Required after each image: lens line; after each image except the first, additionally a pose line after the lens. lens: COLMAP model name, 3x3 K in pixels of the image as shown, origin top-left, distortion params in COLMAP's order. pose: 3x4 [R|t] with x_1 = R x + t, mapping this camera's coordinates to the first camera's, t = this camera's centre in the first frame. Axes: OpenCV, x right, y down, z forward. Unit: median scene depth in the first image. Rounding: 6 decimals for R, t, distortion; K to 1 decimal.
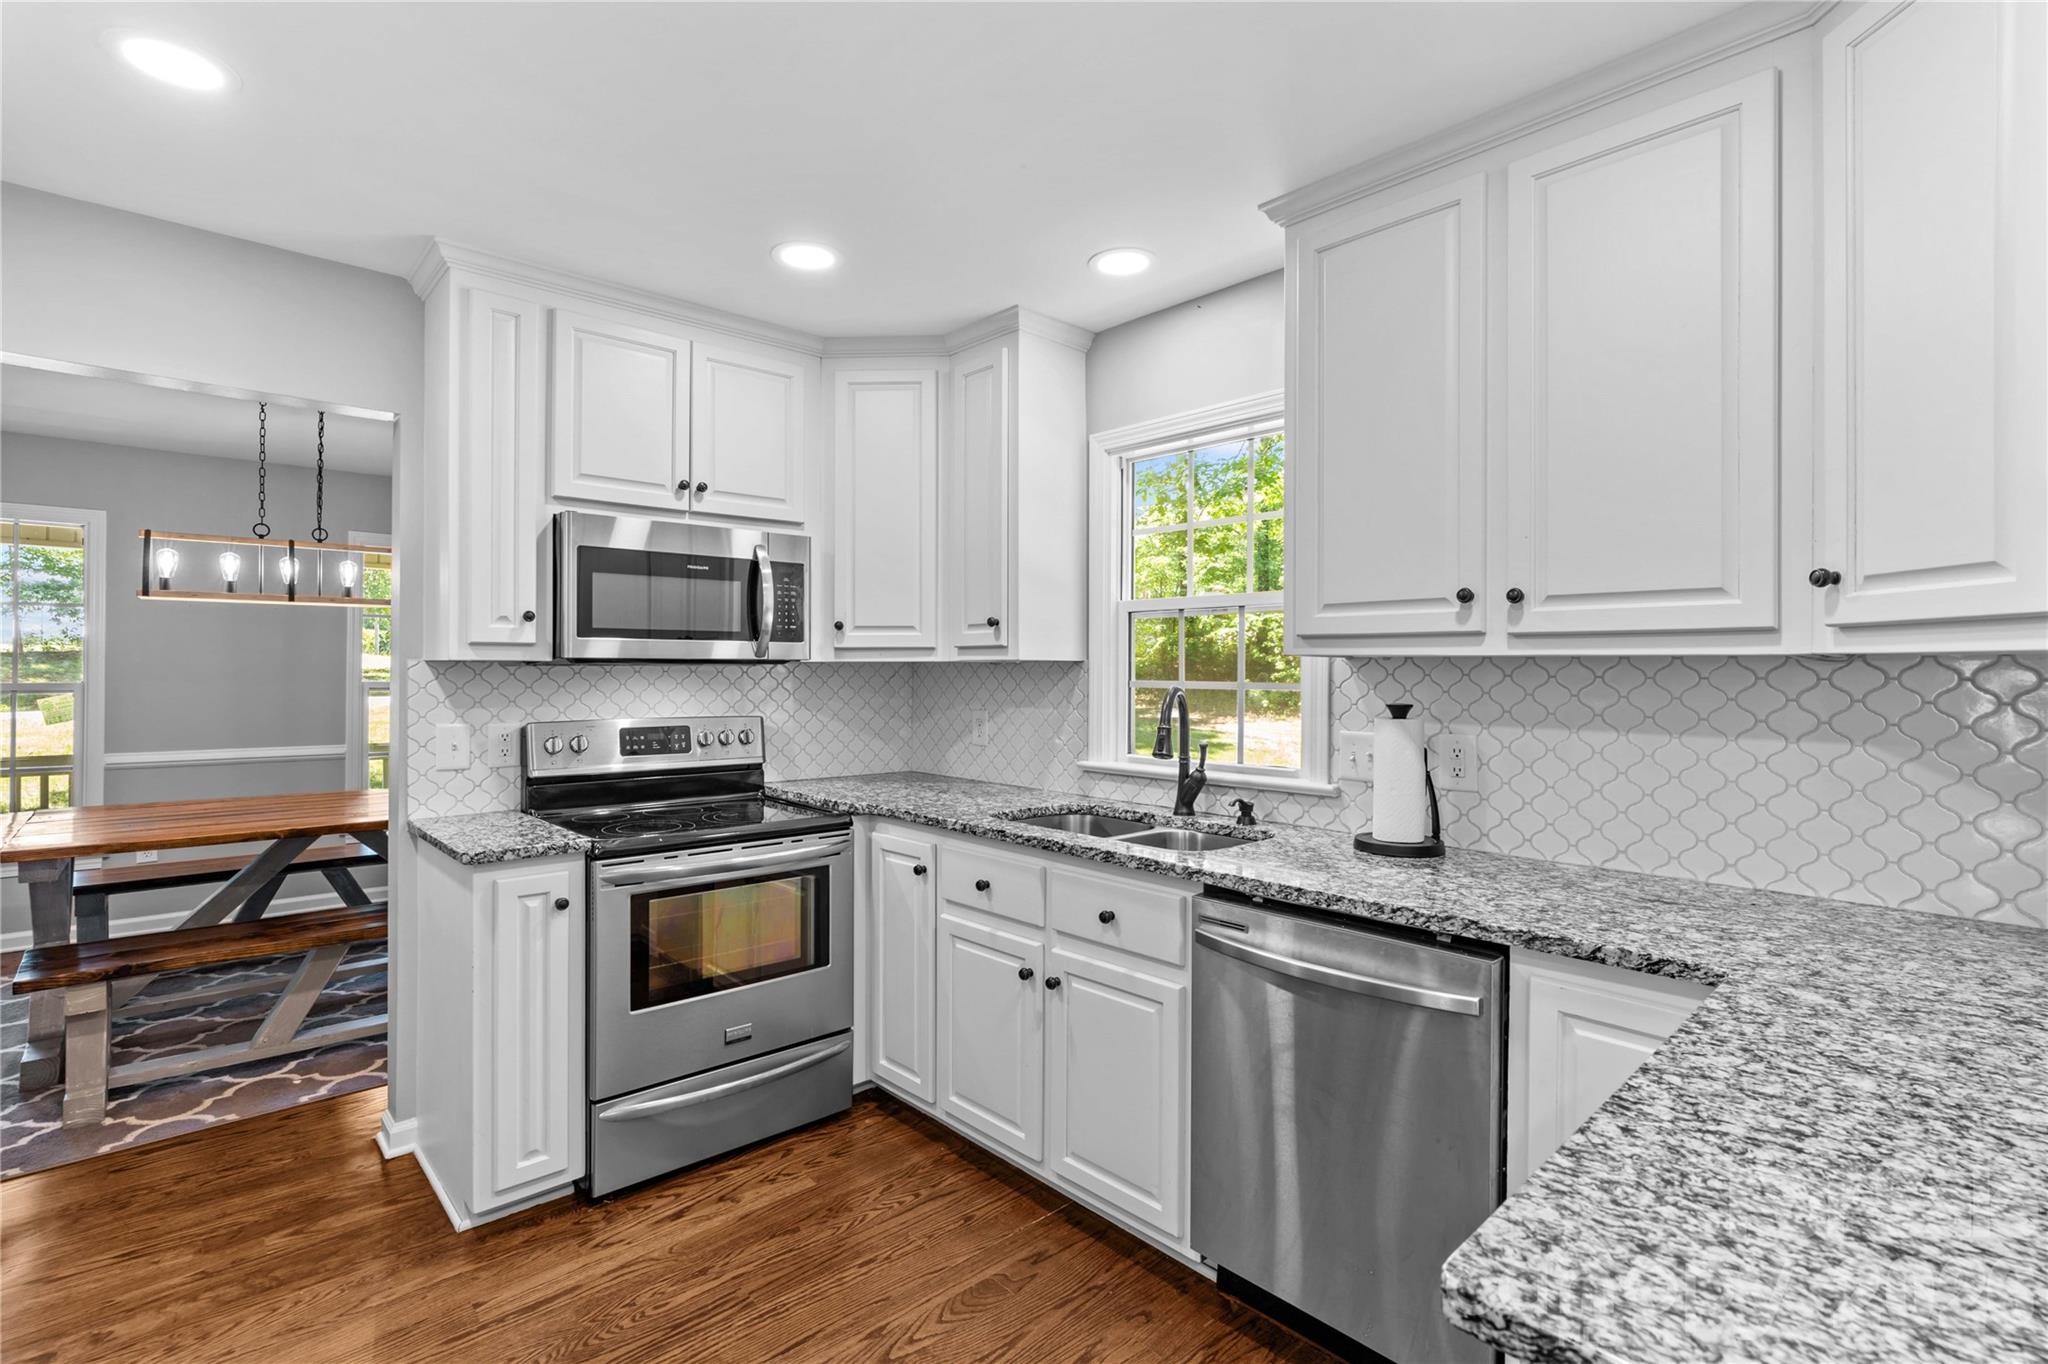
lens RADIAL K [[934.3, 0, 1025.4], [0, 934.3, 677.7], [0, 0, 1]] dist [-0.002992, 0.000978]
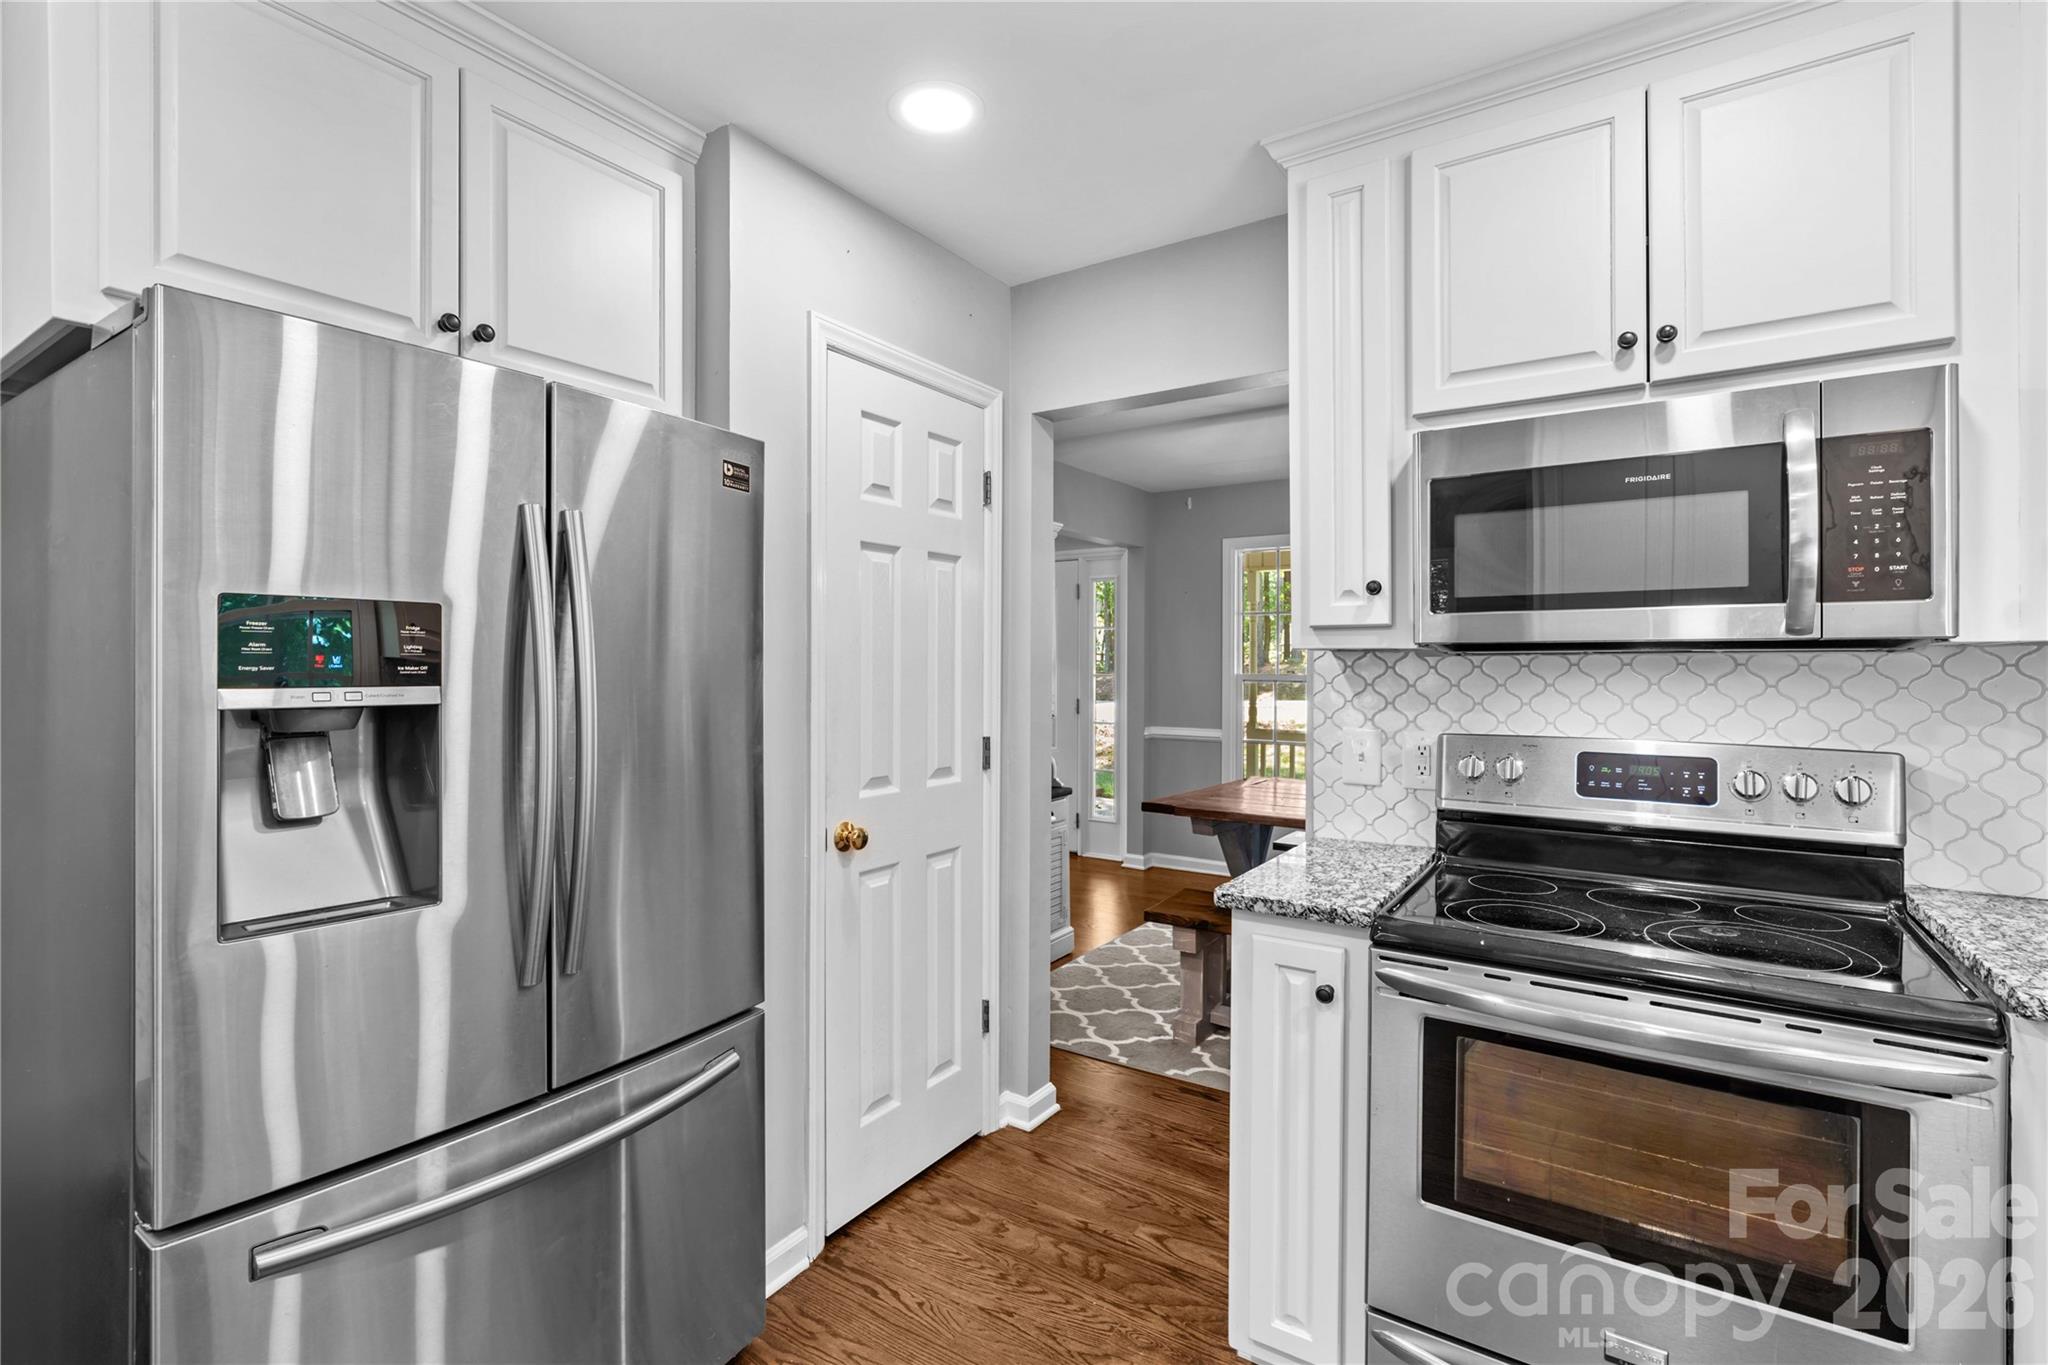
lens RADIAL K [[951.2, 0, 1020.6], [0, 951.2, 664.4], [0, 0, 1]] dist [-0.001474, -0.000401]
pose [[0.232669, 0.000491, -0.972556, 0.117934], [-0.008354, 0.999964, -0.001494, -0.001907], [0.972520, 0.008472, 0.232665, 0.495785]]
